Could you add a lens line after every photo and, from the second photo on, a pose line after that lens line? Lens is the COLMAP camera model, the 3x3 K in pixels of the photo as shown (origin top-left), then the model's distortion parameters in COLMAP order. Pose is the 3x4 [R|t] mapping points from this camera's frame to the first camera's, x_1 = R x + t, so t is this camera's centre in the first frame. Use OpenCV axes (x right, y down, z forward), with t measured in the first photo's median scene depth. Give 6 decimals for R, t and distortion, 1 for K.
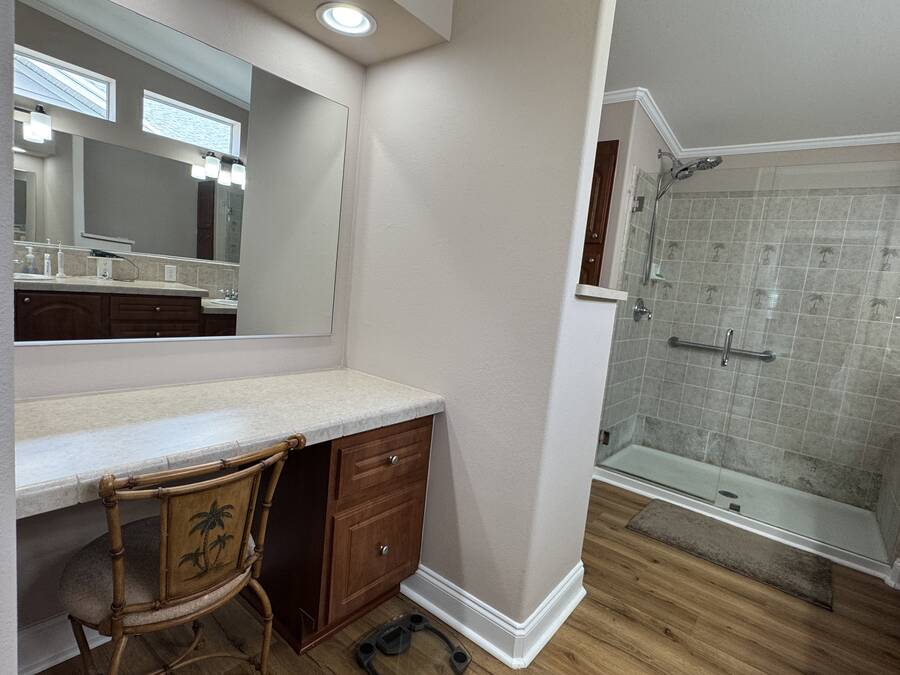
lens RADIAL K [[466.8, 0, 448.7], [0, 466.8, 337.5], [0, 0, 1]] dist [-0.001227, -0.002399]
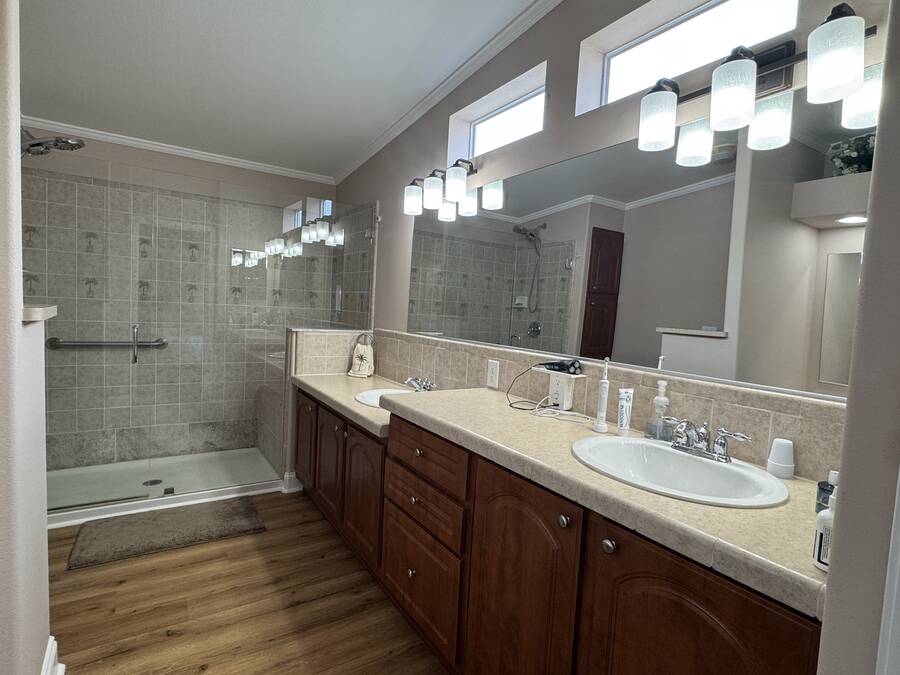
lens RADIAL K [[466.8, 0, 447.6], [0, 466.8, 337.7], [0, 0, 1]] dist [-0.001227, -0.002399]
pose [[0.311248, -0.146737, 0.938932, -0.132264], [0.095335, 0.987844, 0.122779, -0.049691], [-0.945535, 0.051298, 0.321454, 0.039368]]
